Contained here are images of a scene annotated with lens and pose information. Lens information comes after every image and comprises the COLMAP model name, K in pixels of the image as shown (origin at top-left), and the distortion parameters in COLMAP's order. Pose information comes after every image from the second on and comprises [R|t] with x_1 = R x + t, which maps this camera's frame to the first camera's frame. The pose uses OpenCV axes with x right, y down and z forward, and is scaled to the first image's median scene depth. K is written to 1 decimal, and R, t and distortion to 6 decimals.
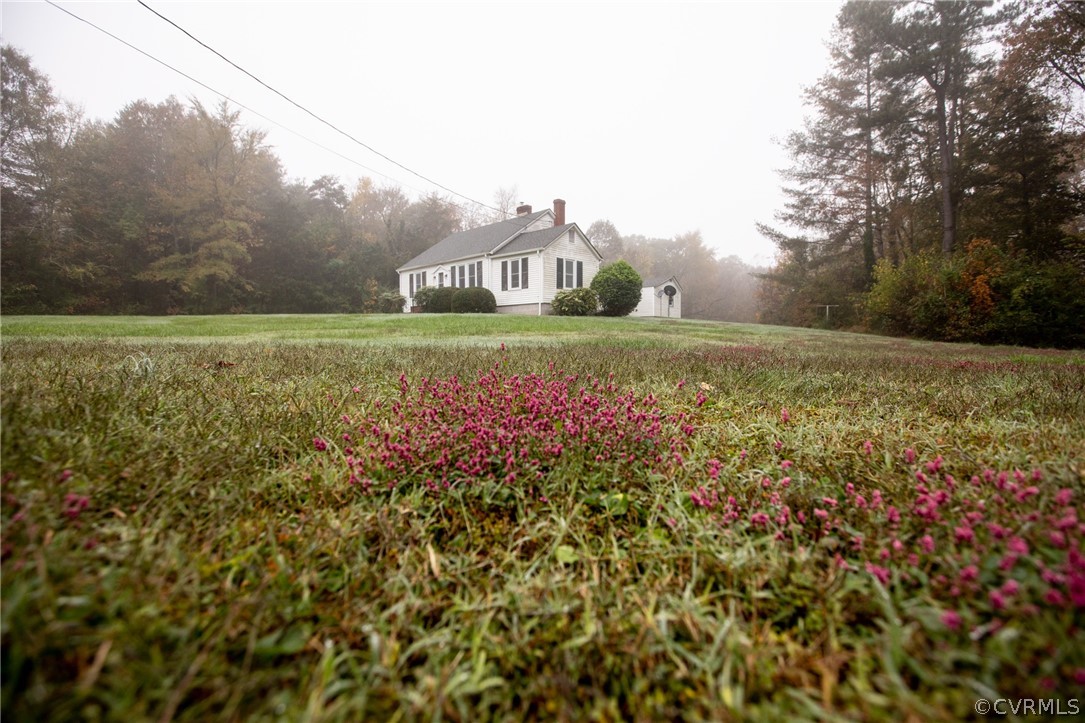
lens RADIAL K [[494.6, 0, 545.0], [0, 494.6, 357.9], [0, 0, 1]] dist [-0.038725, 0.007300]
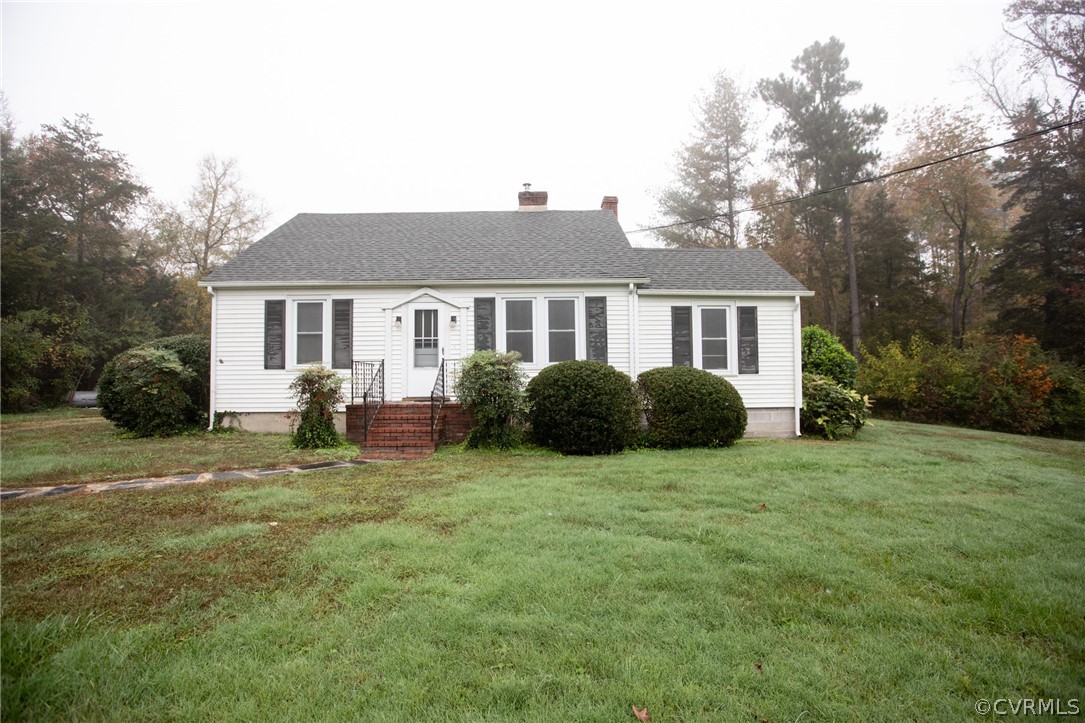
lens RADIAL K [[494.6, 0, 546.7], [0, 494.6, 365.2], [0, 0, 1]] dist [-0.038725, 0.007300]
pose [[0.707121, 0.017336, 0.706880, -0.437299], [0.032803, 0.997819, -0.057285, -0.115971], [-0.706331, 0.063695, 0.705010, 0.731869]]
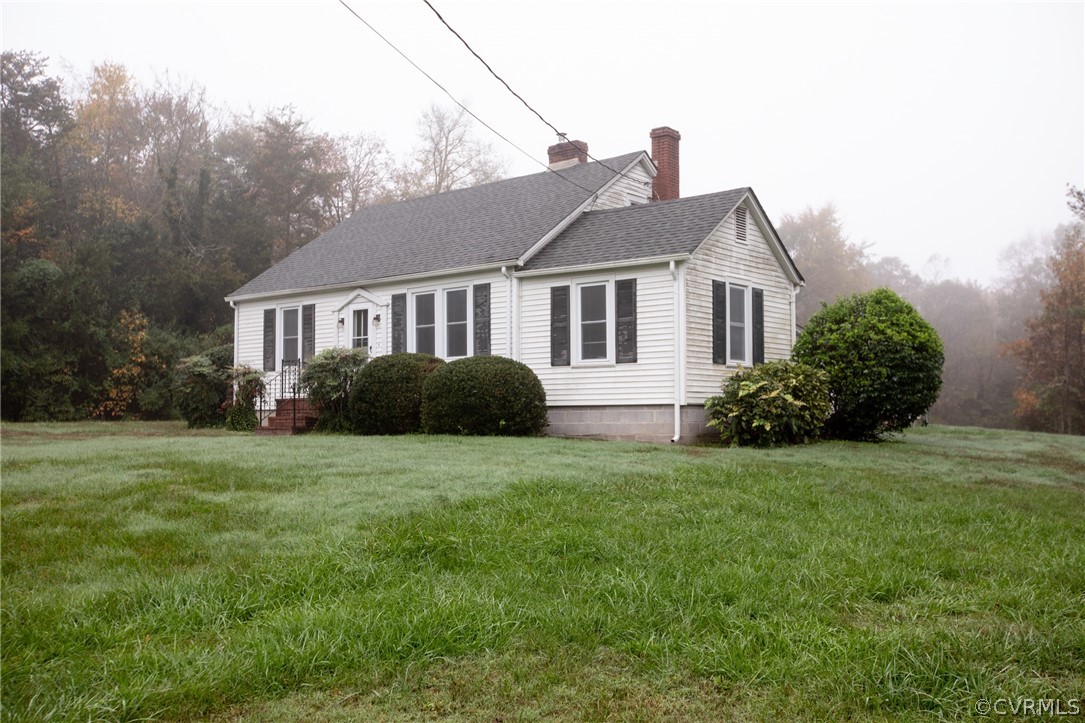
lens RADIAL K [[1022.1, 0, 534.4], [0, 1022.1, 365.3], [0, 0, 1]] dist [0.075662, 0.000000]
pose [[0.996939, 0.007317, 0.077835, -0.149699], [0.000060, 0.995539, -0.094351, -0.061086], [-0.078178, 0.094067, 0.992492, 0.232459]]
